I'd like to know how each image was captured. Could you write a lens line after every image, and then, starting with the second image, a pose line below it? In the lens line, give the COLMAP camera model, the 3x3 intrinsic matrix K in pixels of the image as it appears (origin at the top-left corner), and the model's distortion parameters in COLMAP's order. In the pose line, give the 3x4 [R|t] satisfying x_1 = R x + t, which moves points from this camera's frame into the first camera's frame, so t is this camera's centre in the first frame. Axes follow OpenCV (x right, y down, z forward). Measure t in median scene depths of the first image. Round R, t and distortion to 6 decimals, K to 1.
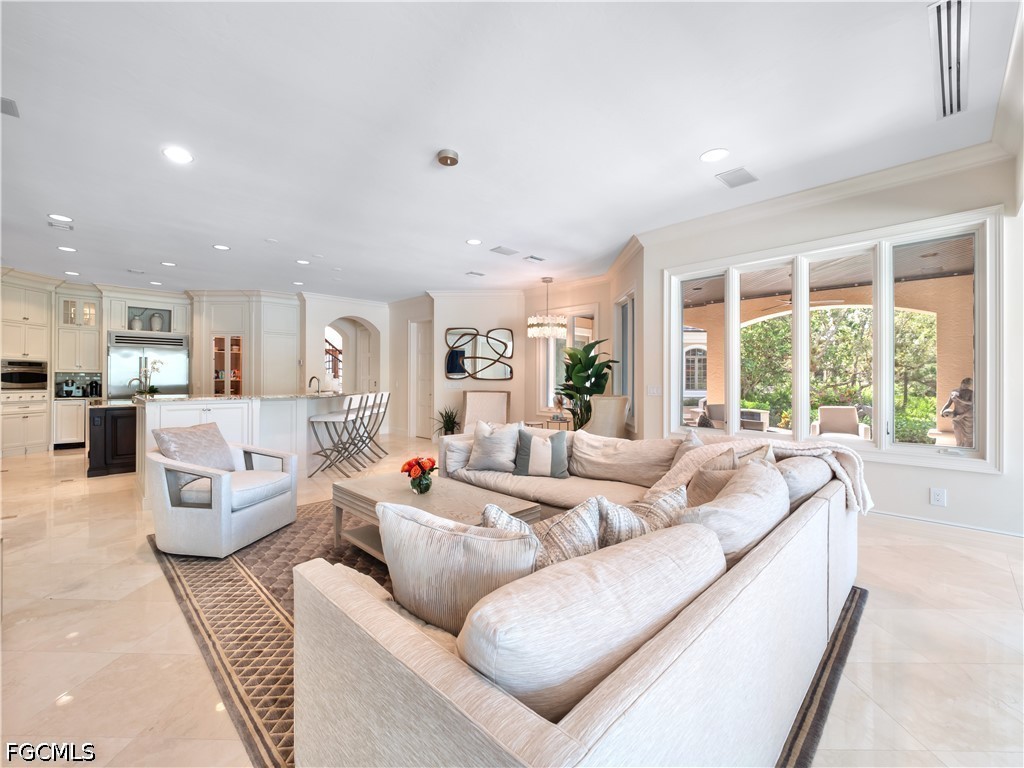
lens RADIAL K [[432.0, 0, 502.4], [0, 432.0, 378.2], [0, 0, 1]] dist [-0.003453, -0.000951]
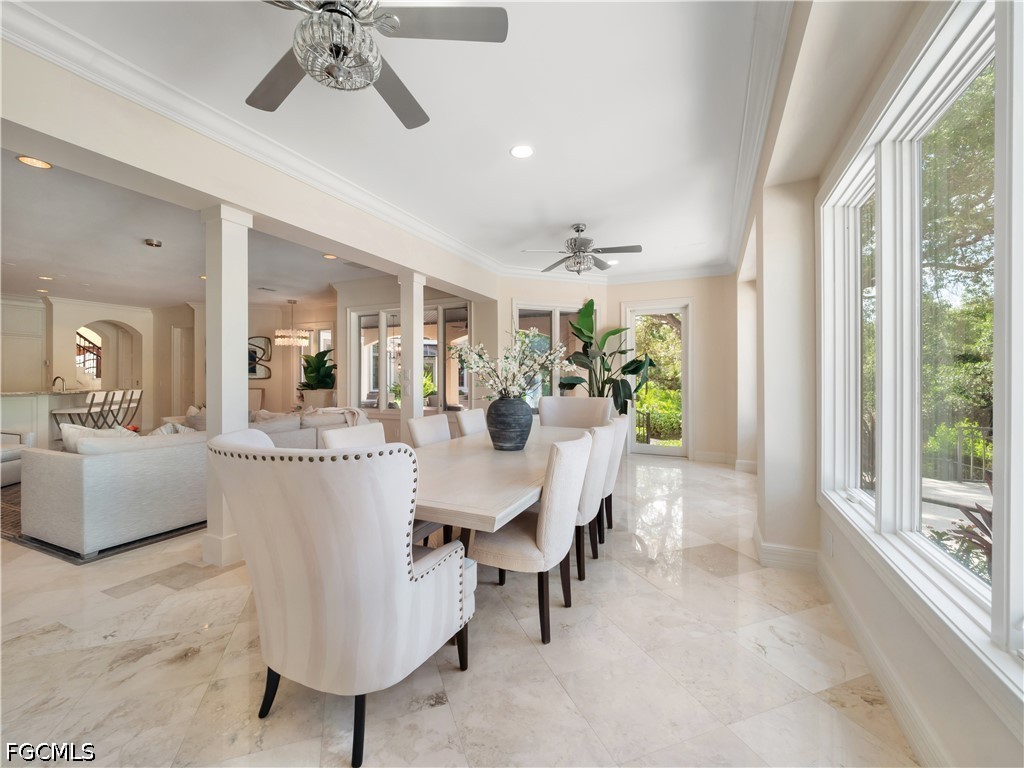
lens RADIAL K [[432.0, 0, 502.7], [0, 432.0, 377.3], [0, 0, 1]] dist [-0.003453, -0.000951]
pose [[0.935068, -0.003663, 0.354450, 0.225126], [0.001649, 0.999981, 0.005983, -0.006388], [-0.354465, -0.005010, 0.935056, -0.420635]]
